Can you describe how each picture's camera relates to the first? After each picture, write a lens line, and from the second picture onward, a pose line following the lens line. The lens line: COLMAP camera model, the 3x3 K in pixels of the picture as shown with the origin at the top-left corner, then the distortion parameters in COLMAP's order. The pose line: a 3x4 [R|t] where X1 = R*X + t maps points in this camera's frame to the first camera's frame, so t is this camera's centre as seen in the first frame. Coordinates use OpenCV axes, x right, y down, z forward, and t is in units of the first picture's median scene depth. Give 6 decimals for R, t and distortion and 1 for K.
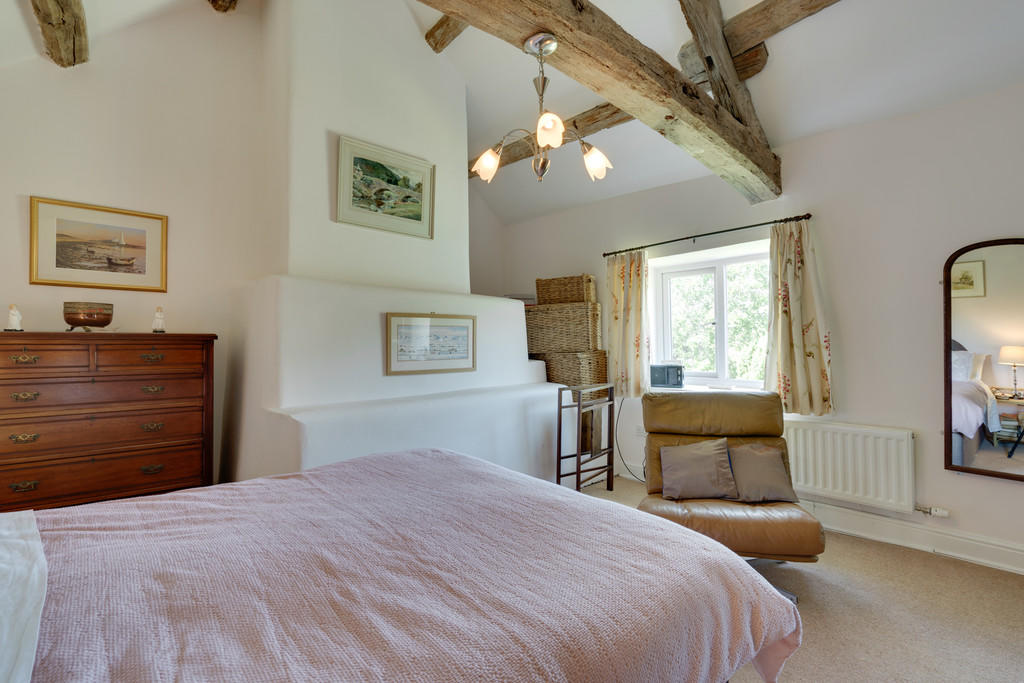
lens RADIAL K [[468.7, 0, 513.7], [0, 468.7, 335.8], [0, 0, 1]] dist [-0.007714, 0.002795]
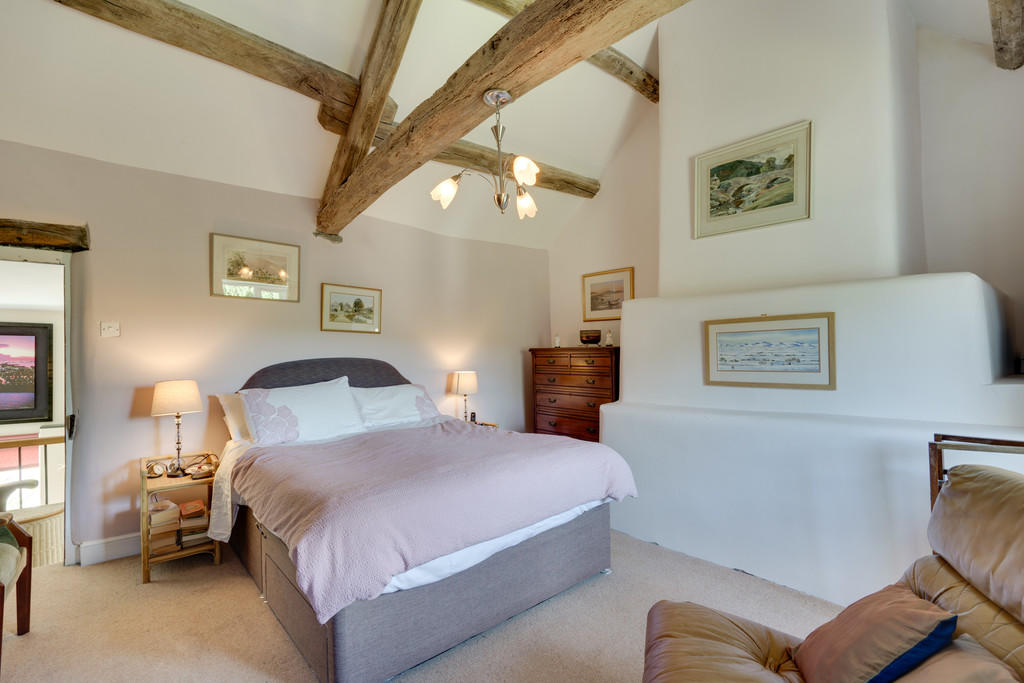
lens RADIAL K [[468.7, 0, 513.8], [0, 468.7, 350.4], [0, 0, 1]] dist [-0.007714, 0.002795]
pose [[0.005195, -0.009894, -0.999938, 0.662776], [0.020280, 0.999746, -0.009786, 0.013124], [0.999781, -0.020228, 0.005394, 0.551083]]
